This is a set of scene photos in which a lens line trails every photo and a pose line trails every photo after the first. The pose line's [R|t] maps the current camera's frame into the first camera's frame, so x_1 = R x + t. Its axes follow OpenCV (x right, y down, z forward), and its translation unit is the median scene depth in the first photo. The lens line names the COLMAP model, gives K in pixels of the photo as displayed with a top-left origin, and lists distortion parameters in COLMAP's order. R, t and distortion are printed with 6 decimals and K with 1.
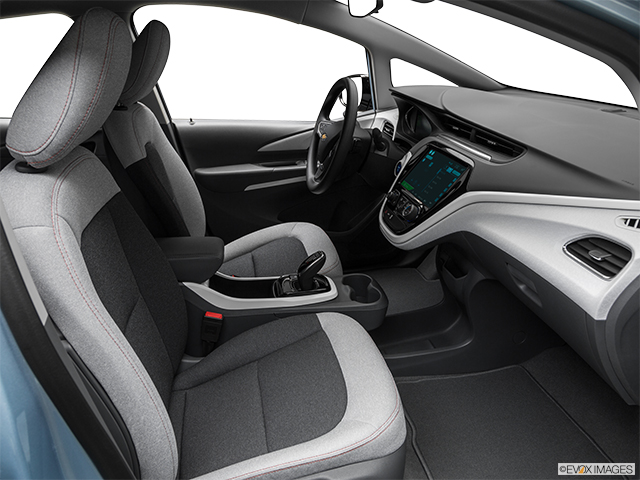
lens RADIAL K [[474.0, 0, 321.6], [0, 474.0, 240.0], [0, 0, 1]] dist [-0.121280, 0.051899]
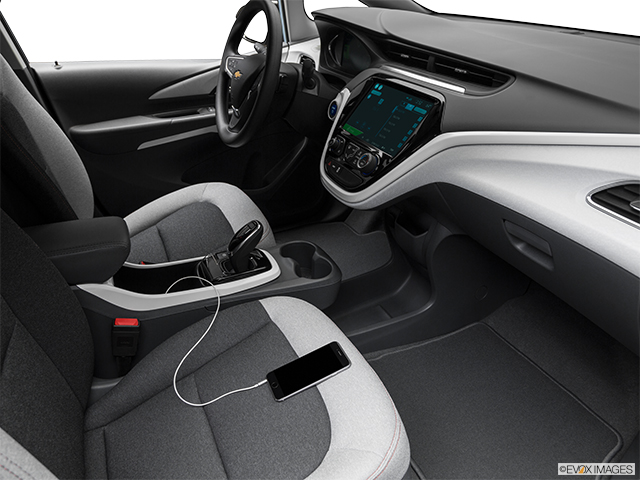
lens RADIAL K [[474.0, 0, 319.2], [0, 474.0, 239.0], [0, 0, 1]] dist [-0.121280, 0.051899]
pose [[0.971290, -0.108000, 0.211971, -0.067552], [0.084371, 0.989477, 0.117541, -0.029821], [-0.222435, -0.096282, 0.970182, 0.211463]]
